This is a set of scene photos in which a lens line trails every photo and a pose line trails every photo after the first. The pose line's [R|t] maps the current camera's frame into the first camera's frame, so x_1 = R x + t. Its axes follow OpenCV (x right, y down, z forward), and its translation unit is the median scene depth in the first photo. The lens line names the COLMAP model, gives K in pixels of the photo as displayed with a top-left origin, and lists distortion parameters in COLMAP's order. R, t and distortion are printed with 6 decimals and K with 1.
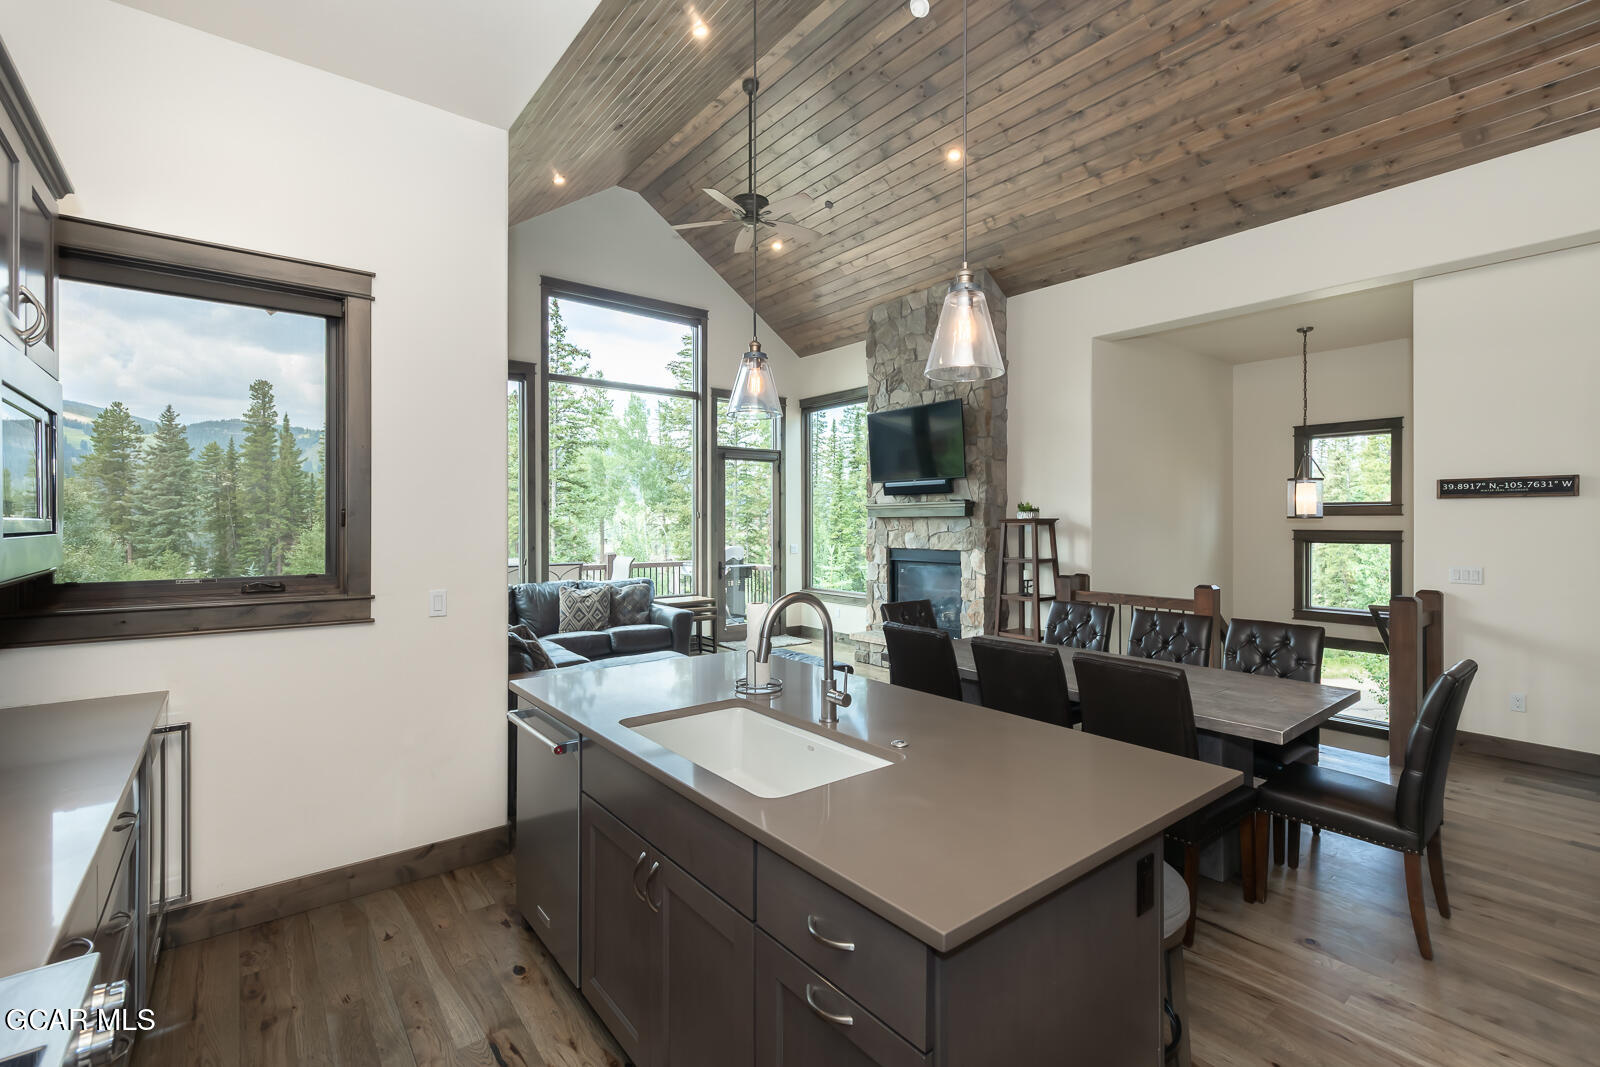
lens RADIAL K [[713.6, 0, 800.0], [0, 713.6, 533.5], [0, 0, 1]] dist [0.001370, -0.000299]
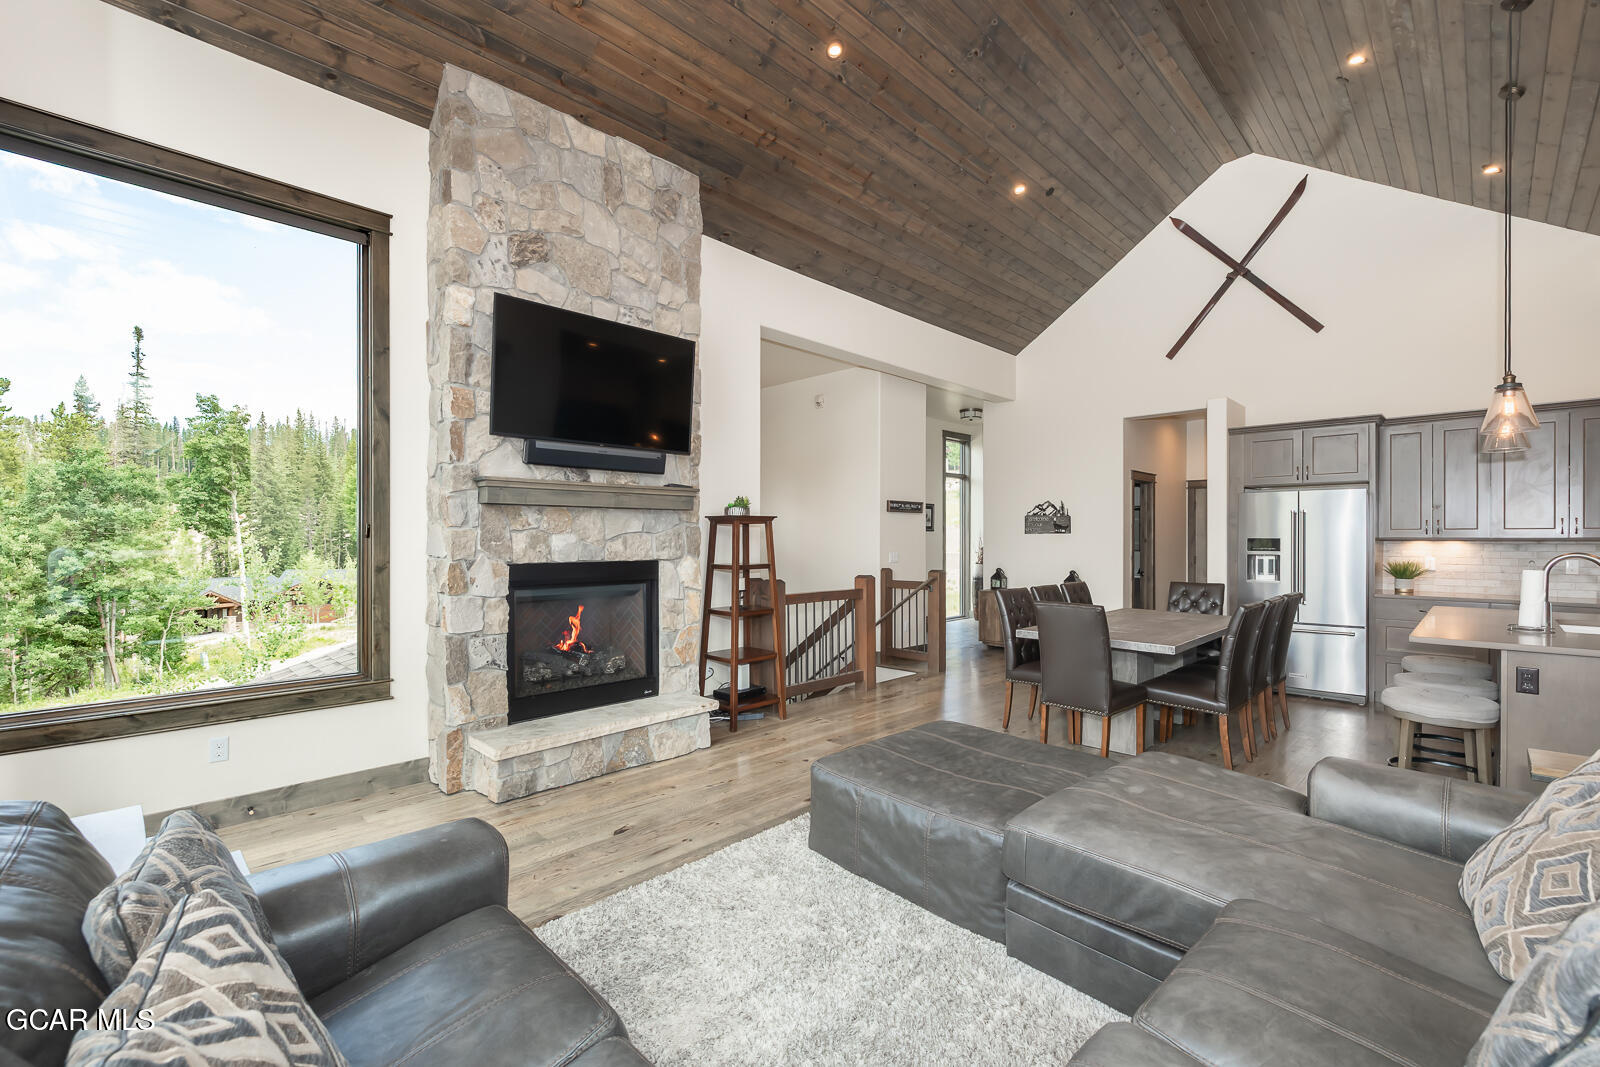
lens RADIAL K [[687.4, 0, 803.1], [0, 687.4, 543.8], [0, 0, 1]] dist [0.000506, -0.000102]
pose [[-0.120371, -0.009819, 0.992680, -0.460380], [0.013087, 0.999849, 0.011476, 0.003345], [-0.992643, 0.014373, -0.120225, 0.972784]]
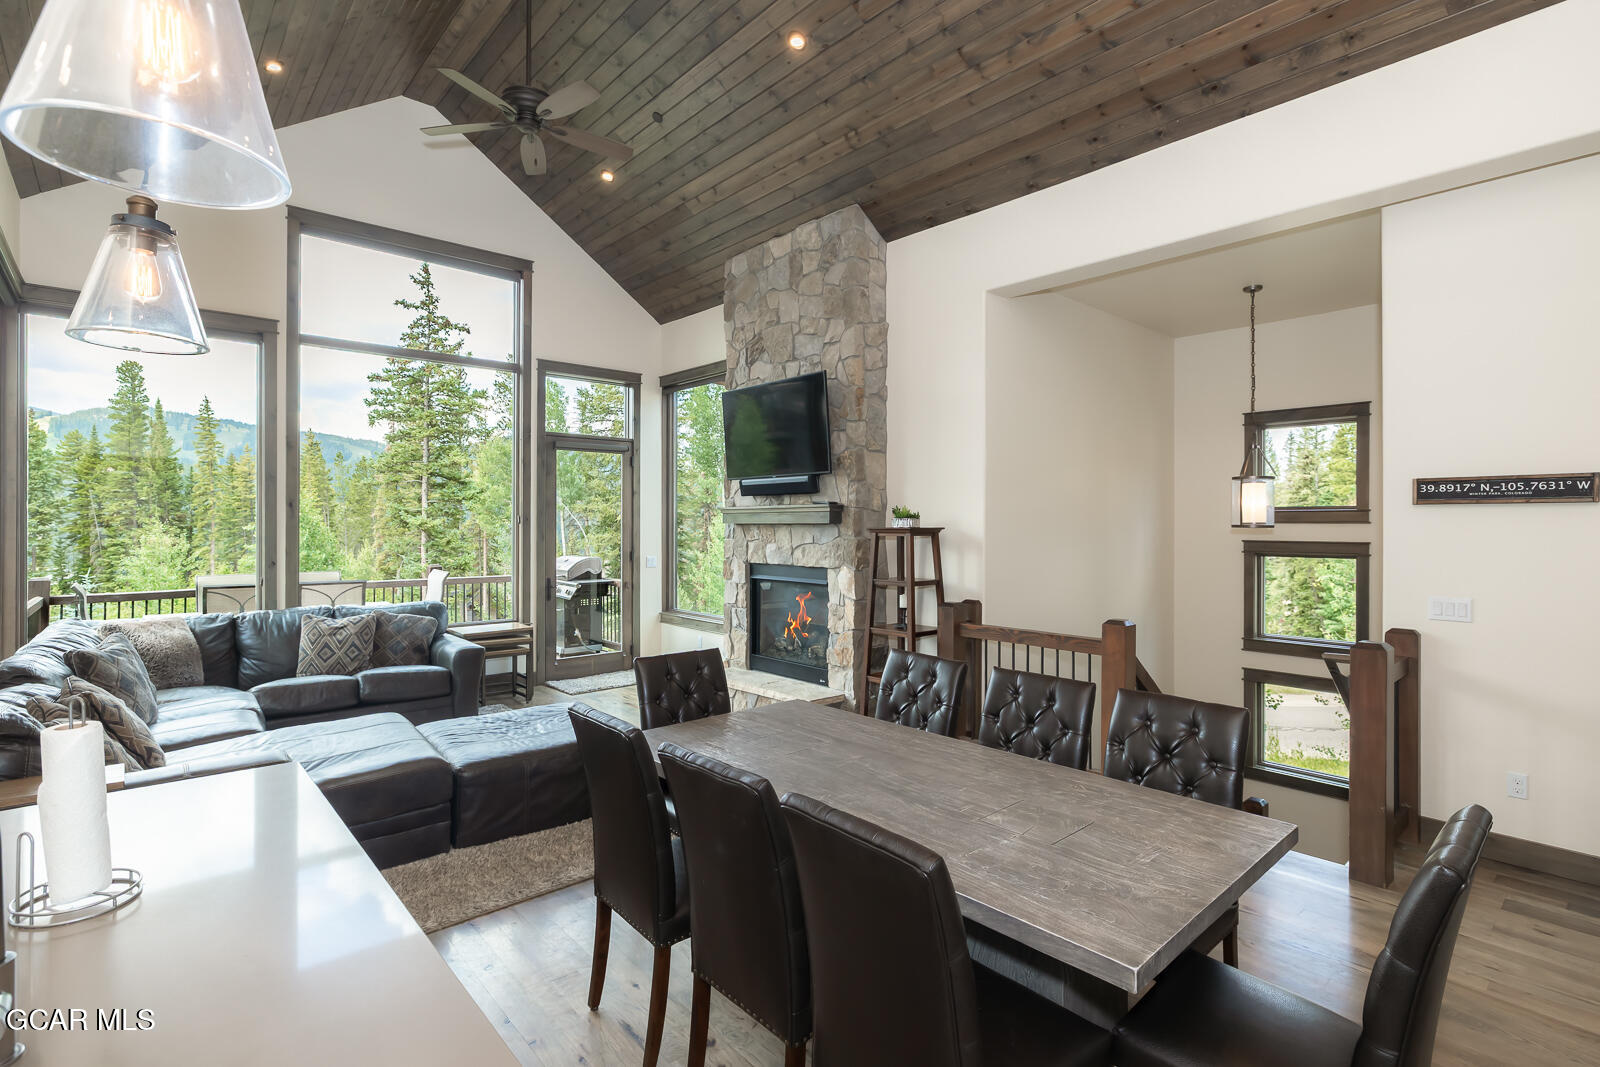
lens RADIAL K [[766.8, 0, 800.0], [0, 766.8, 533.5], [0, 0, 1]] dist [-0.010303, 0.001385]
pose [[0.998351, 0.001205, 0.057395, 0.151569], [-0.001108, 0.999998, -0.001728, -0.012015], [-0.057397, 0.001662, 0.998350, 0.176645]]
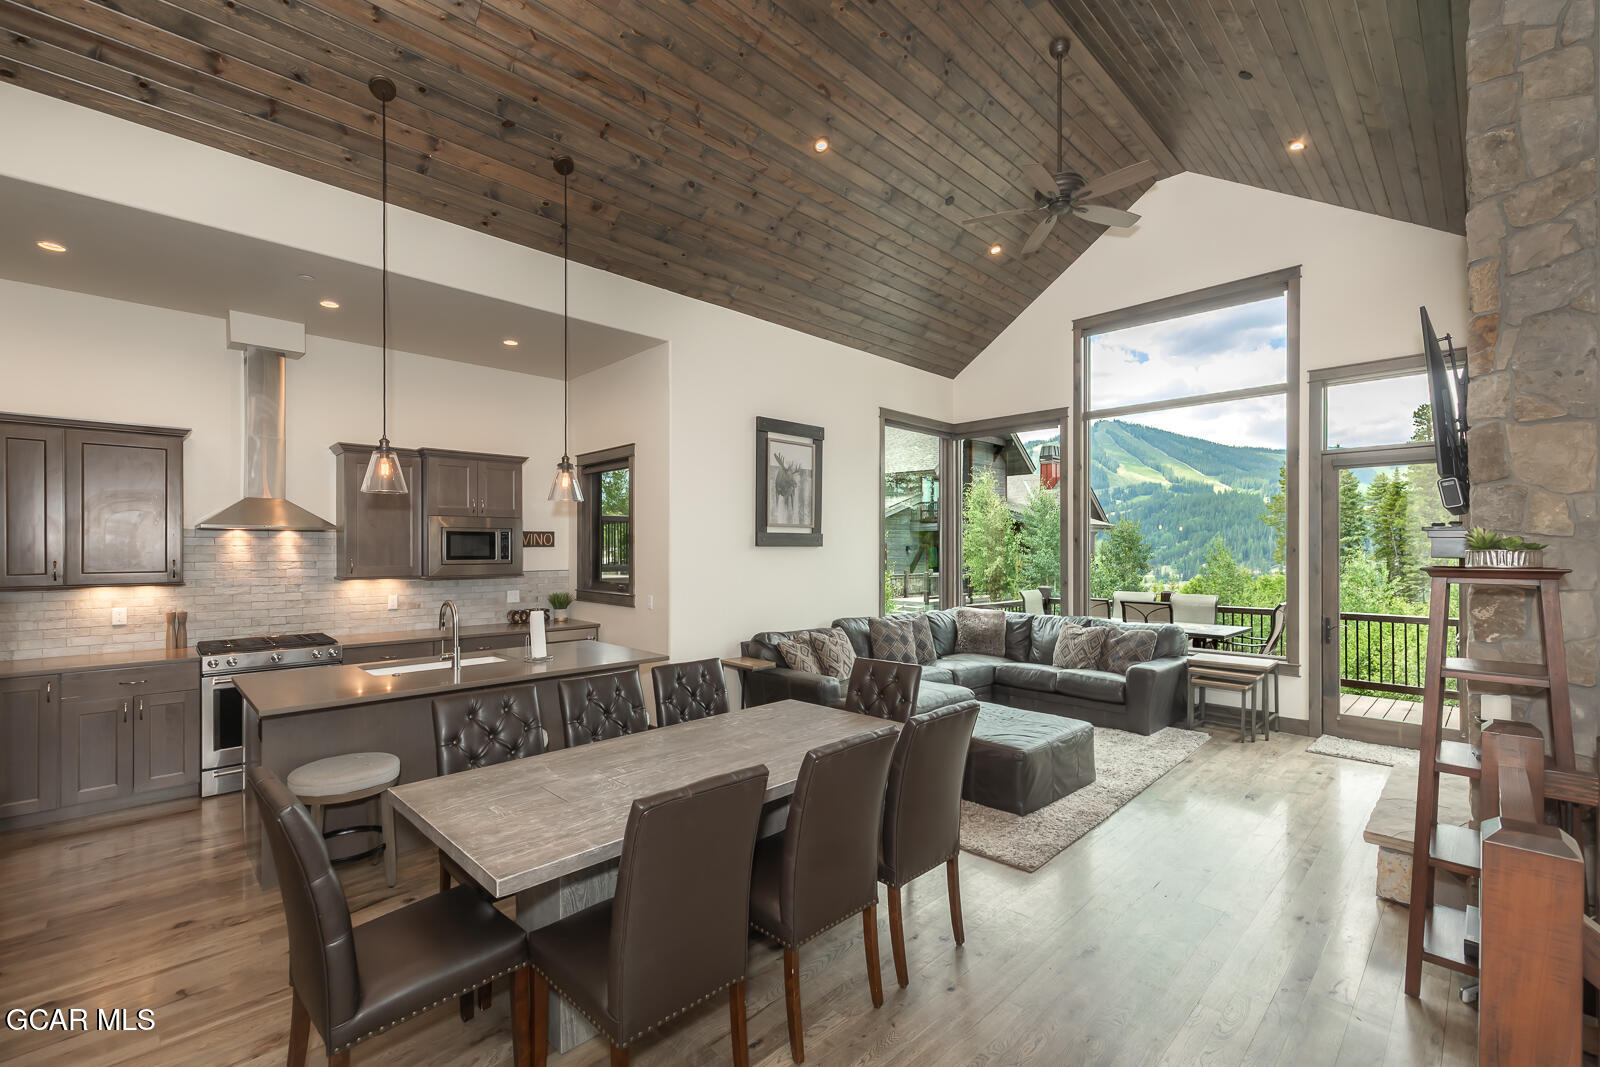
lens RADIAL K [[687.4, 0, 803.1], [0, 687.4, 543.8], [0, 0, 1]] dist [0.000506, -0.000102]
pose [[0.111214, -0.008908, -0.993756, 0.640435], [-0.016275, 0.999809, -0.010784, -0.021347], [0.993663, 0.017372, 0.111048, 0.555424]]
